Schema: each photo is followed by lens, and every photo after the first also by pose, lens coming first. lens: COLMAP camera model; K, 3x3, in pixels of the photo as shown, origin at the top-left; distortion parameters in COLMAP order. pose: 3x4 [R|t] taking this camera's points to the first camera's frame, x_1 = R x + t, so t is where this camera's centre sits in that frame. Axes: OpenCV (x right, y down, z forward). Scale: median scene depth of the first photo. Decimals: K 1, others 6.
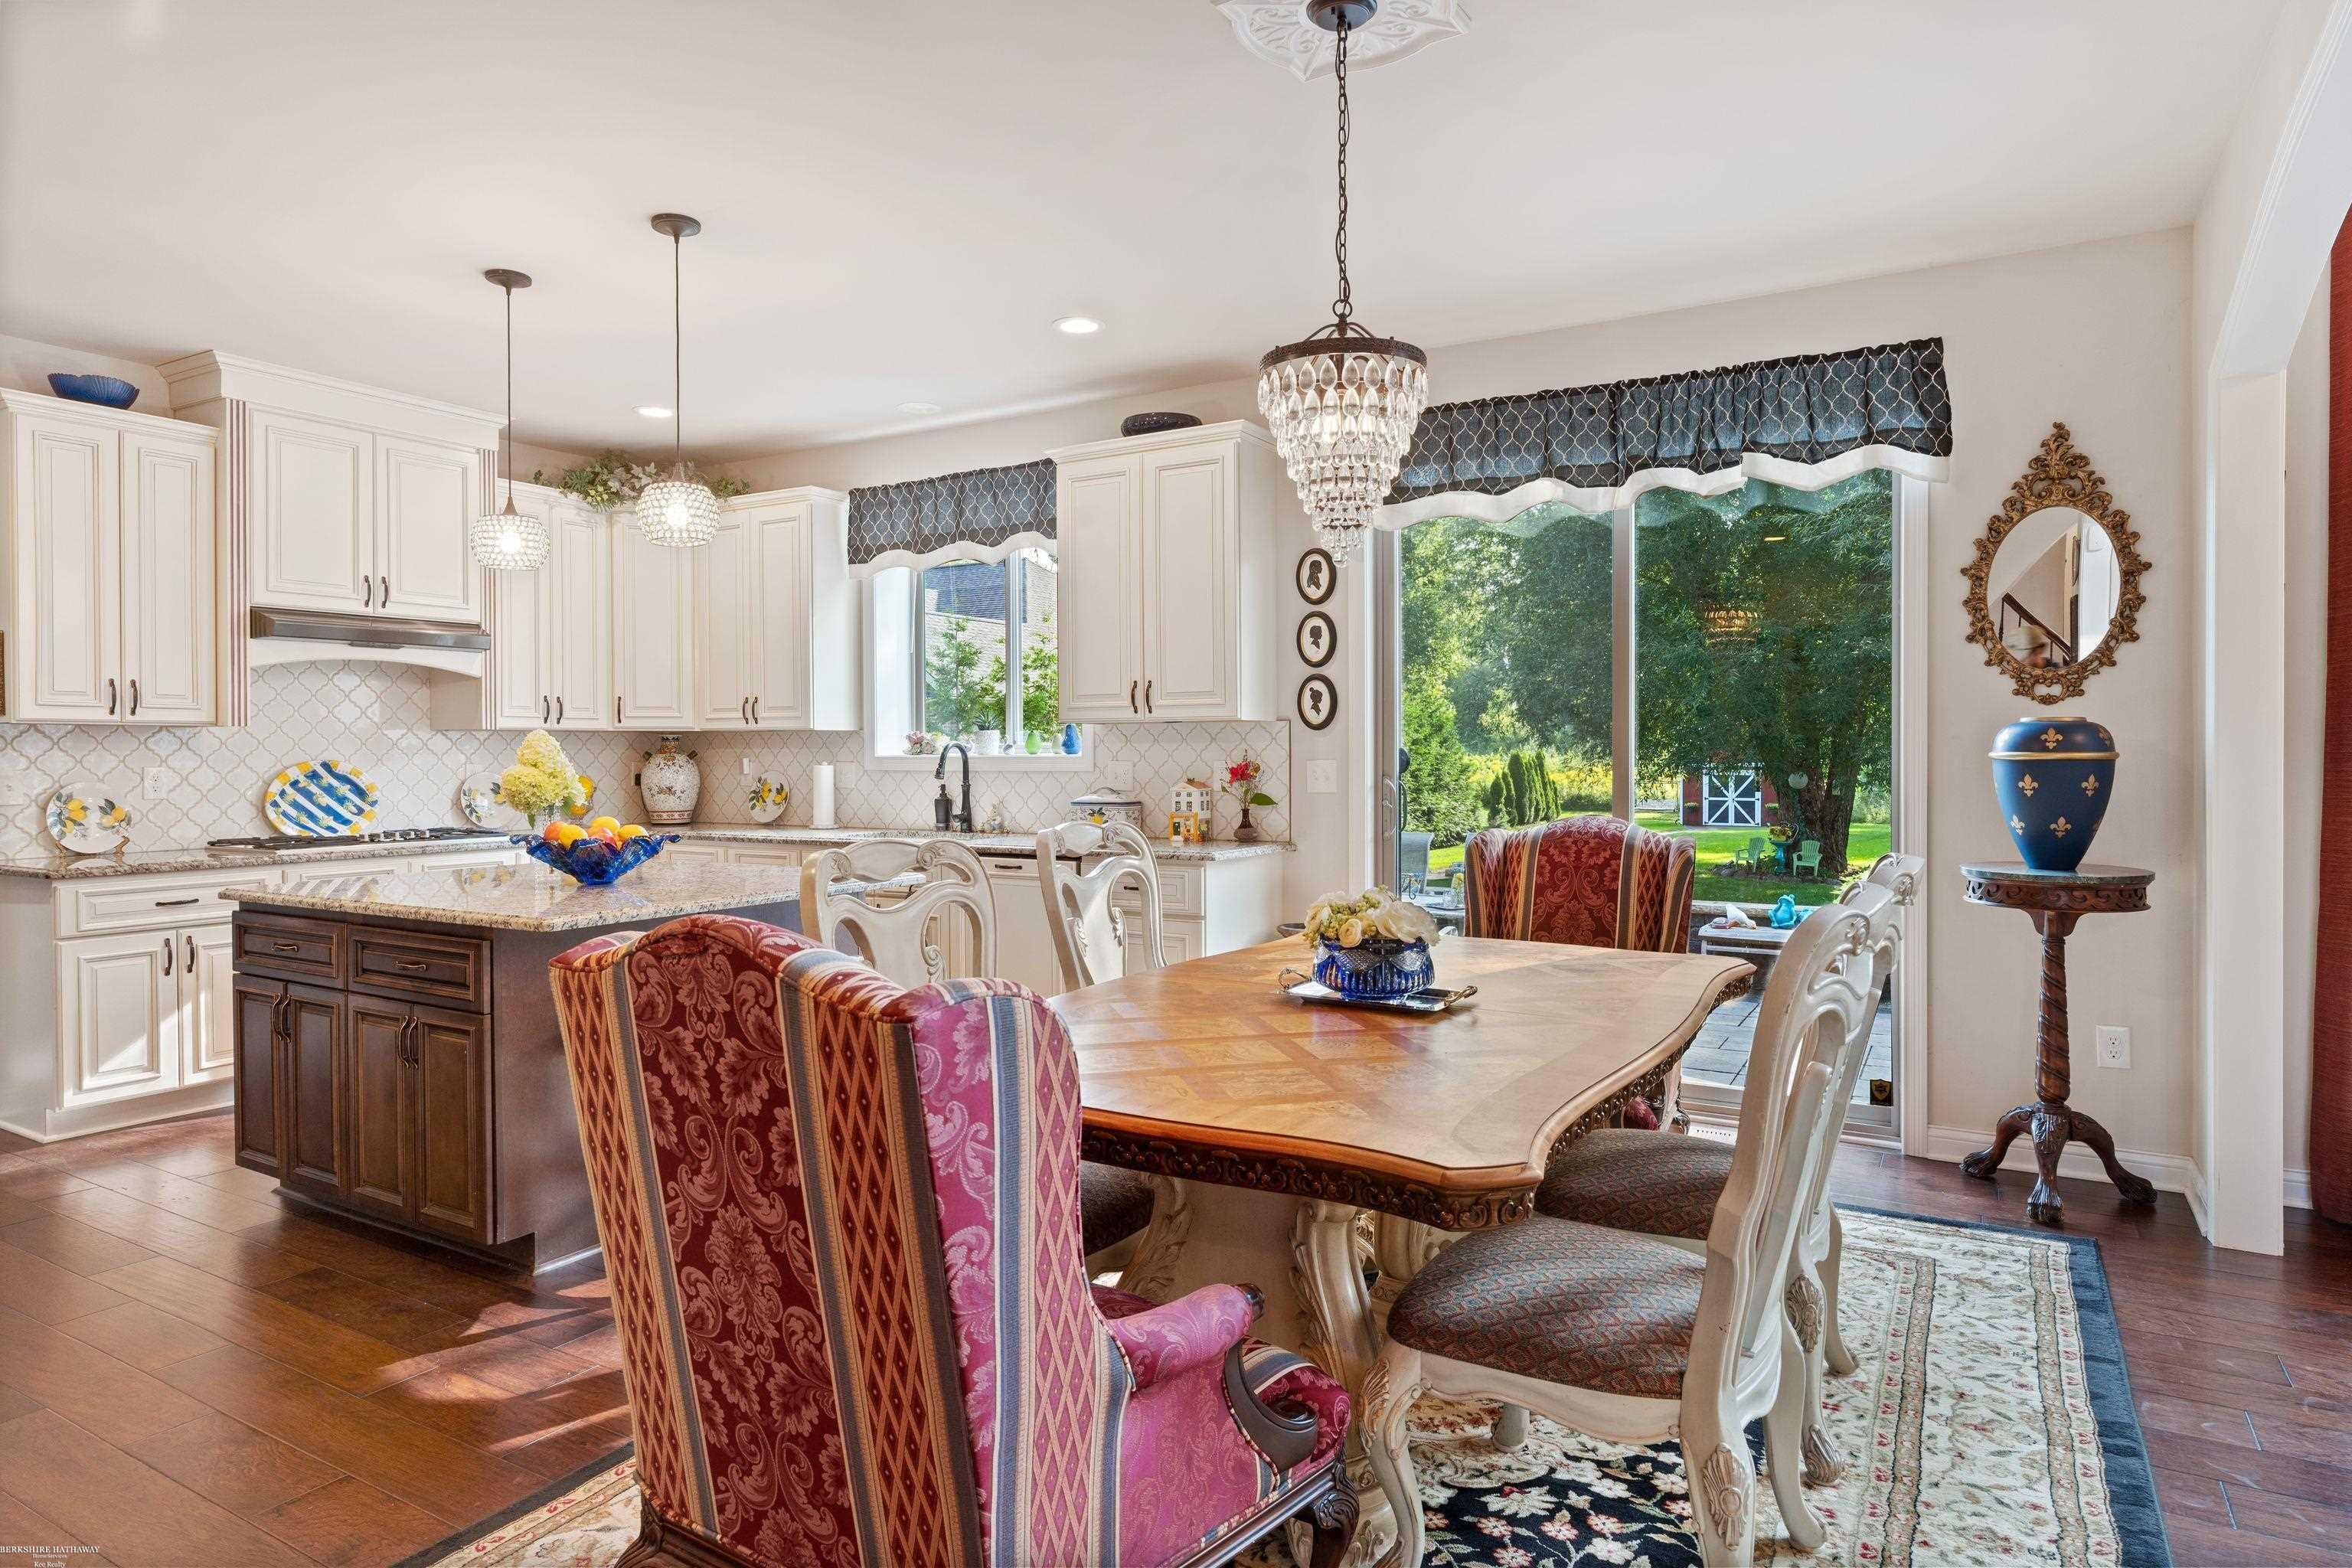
lens RADIAL K [[1356.2, 0, 1219.2], [0, 1356.2, 760.8], [0, 0, 1]] dist [0.007737, -0.002291]
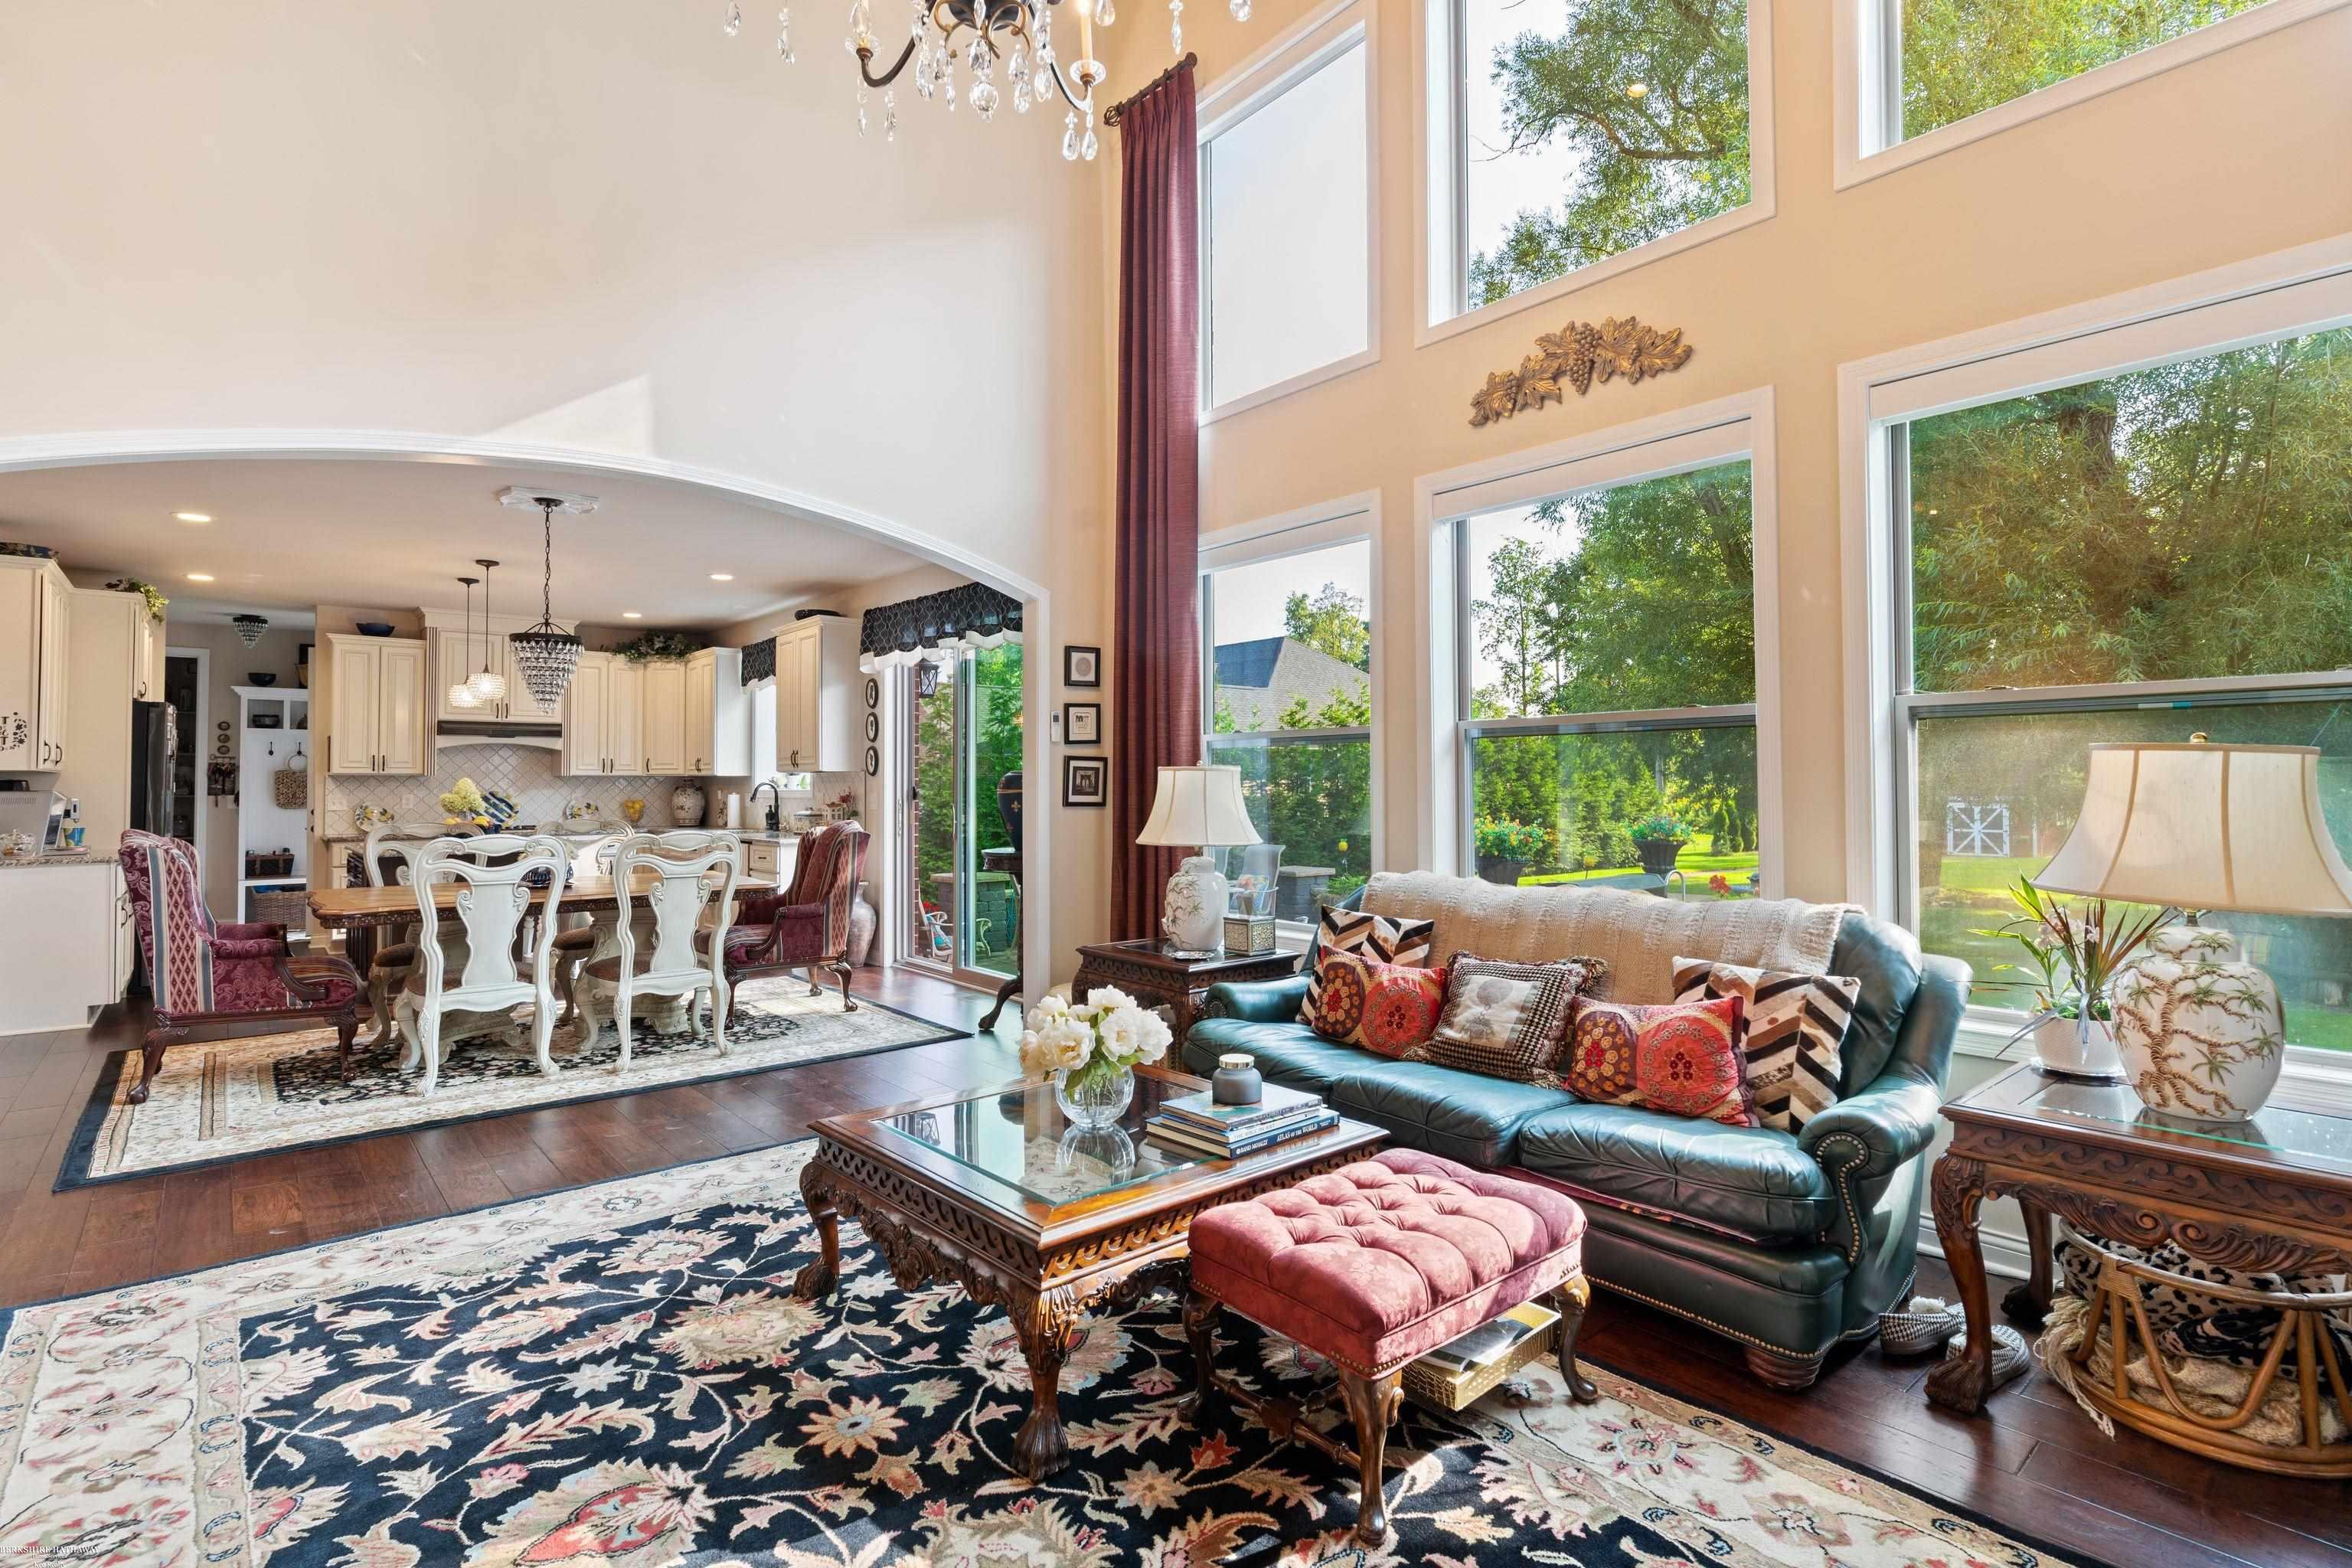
lens RADIAL K [[1136.0, 0, 1237.5], [0, 1136.0, 767.3], [0, 0, 1]] dist [-0.001827, 0.001253]
pose [[0.951810, -0.004068, -0.306662, 0.974946], [-0.002819, 0.999754, -0.022010, -0.001585], [0.306676, 0.021813, 0.951564, -0.311160]]
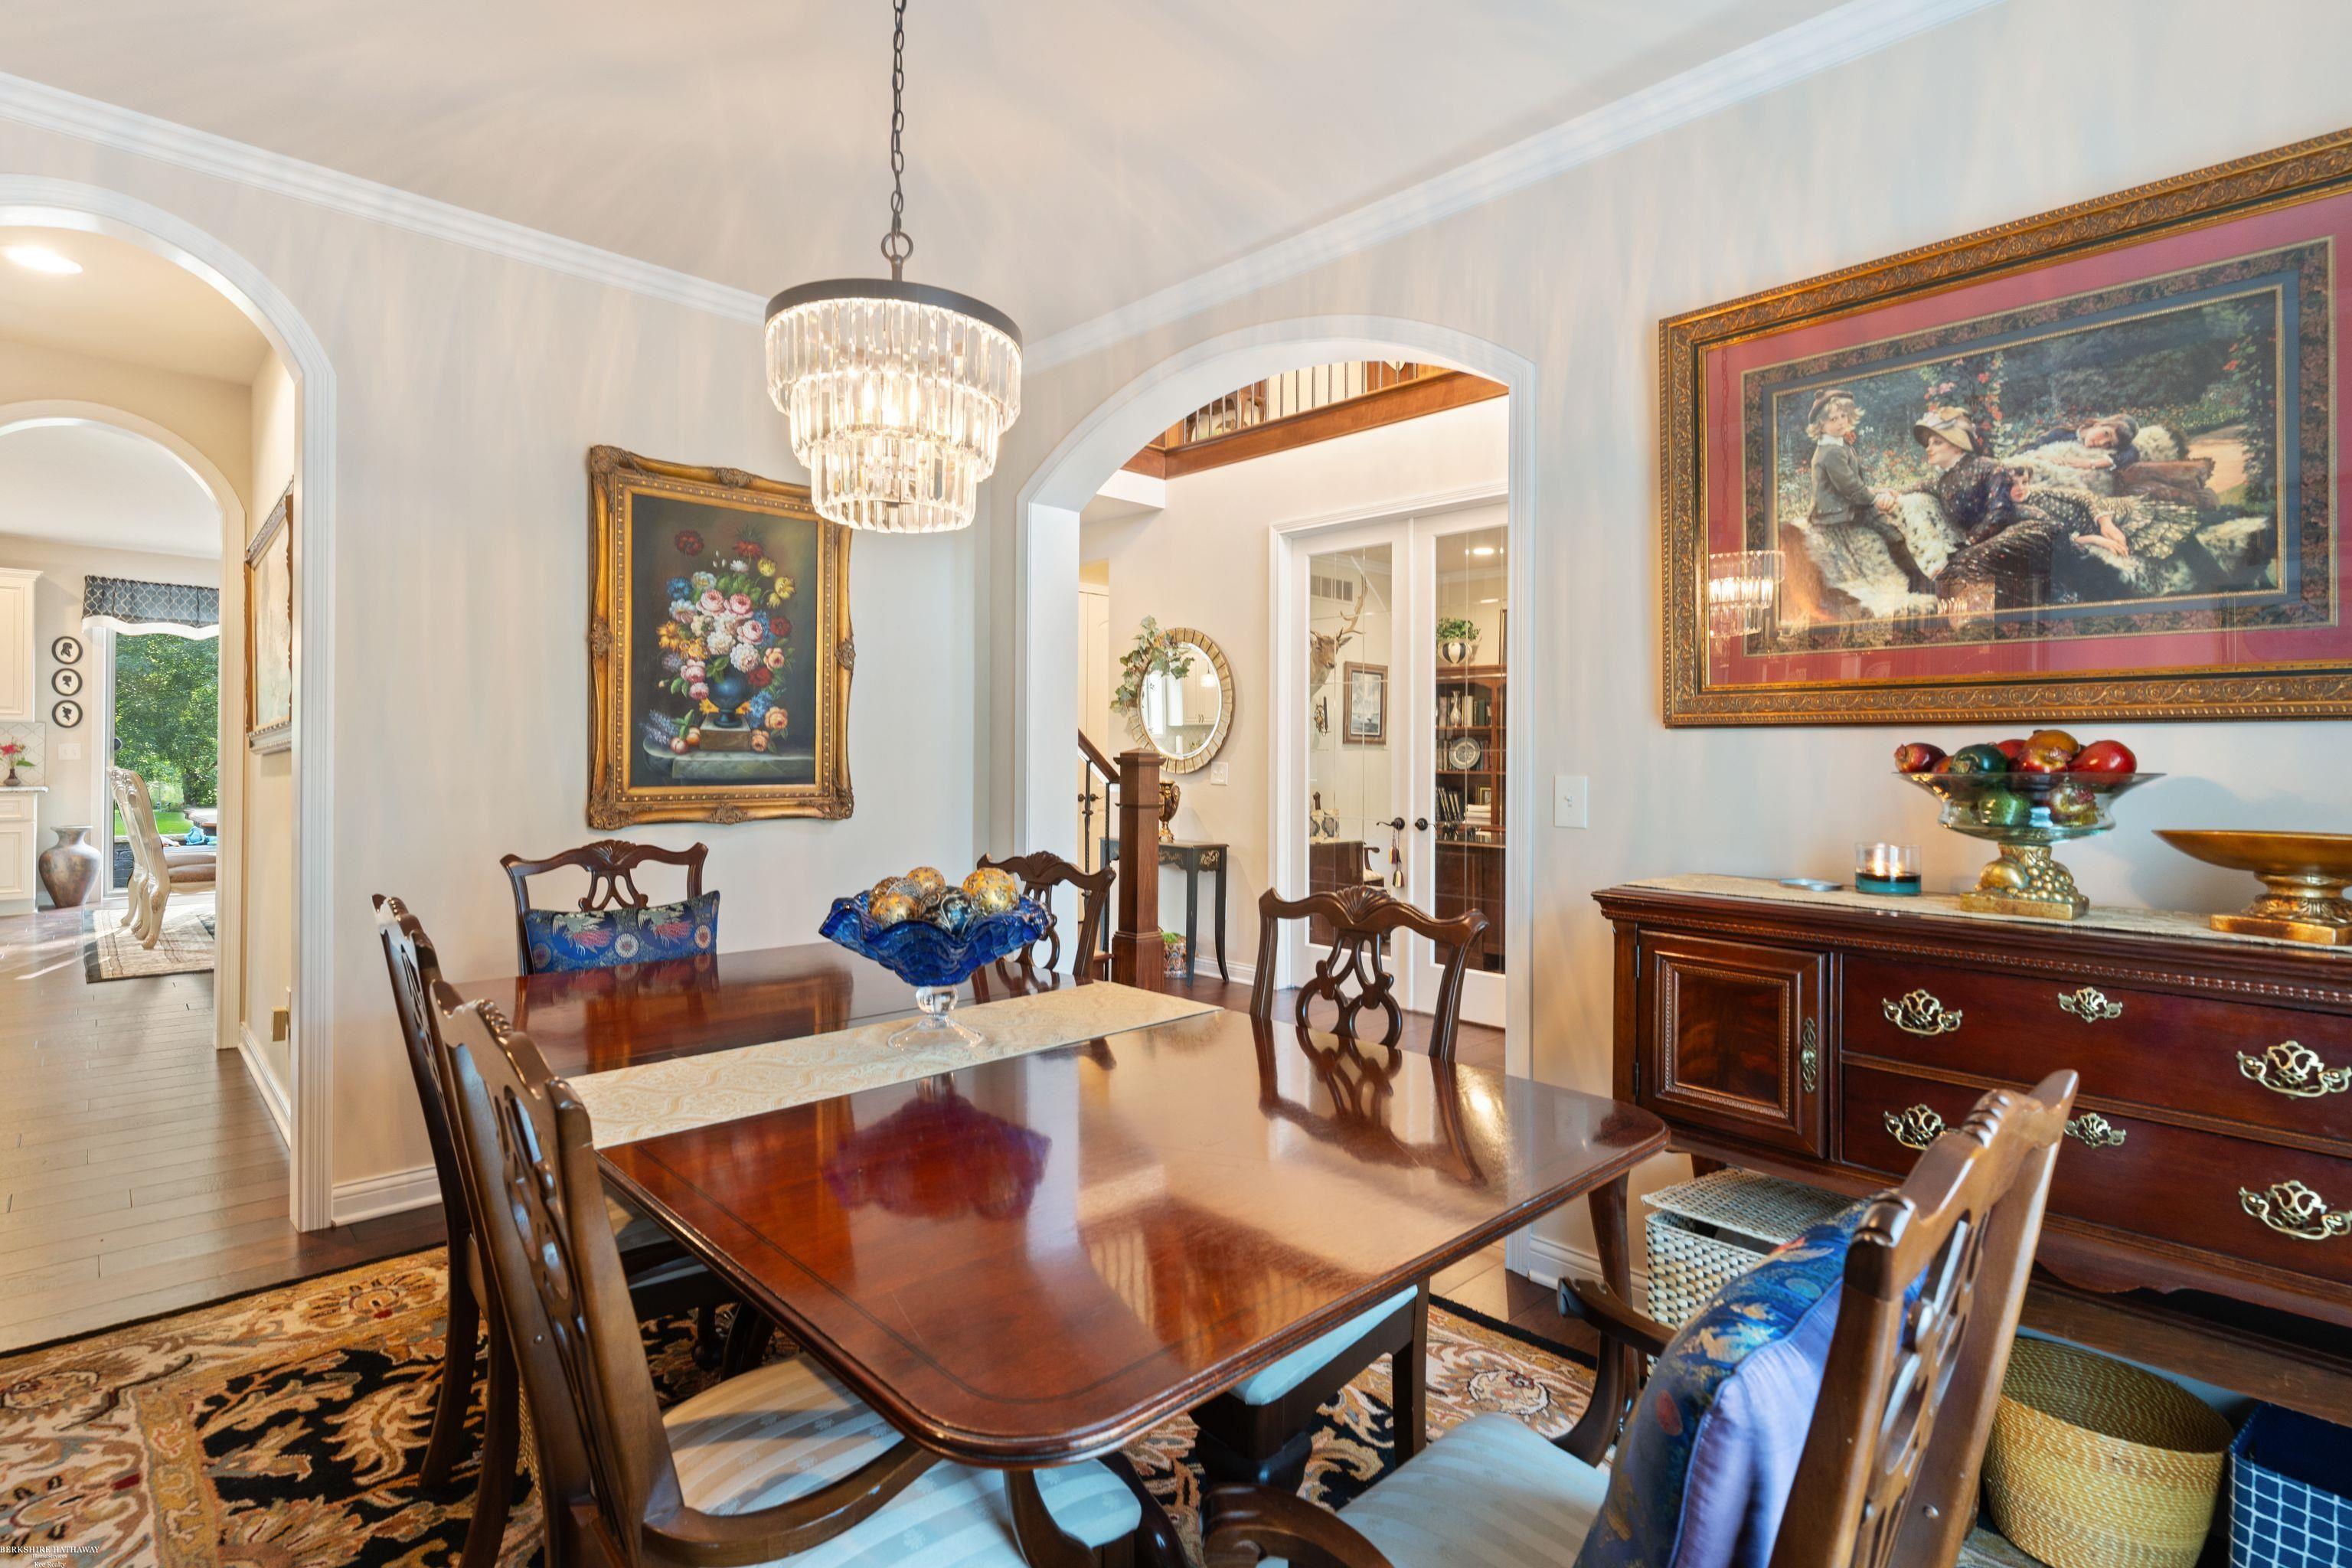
lens RADIAL K [[1136.0, 0, 1183.2], [0, 1136.0, 764.8], [0, 0, 1]] dist [-0.001827, 0.001253]
pose [[0.284219, 0.004398, 0.958749, -1.033629], [-0.004575, 0.999984, -0.003231, 0.027925], [-0.958748, -0.003468, 0.284235, -1.010224]]
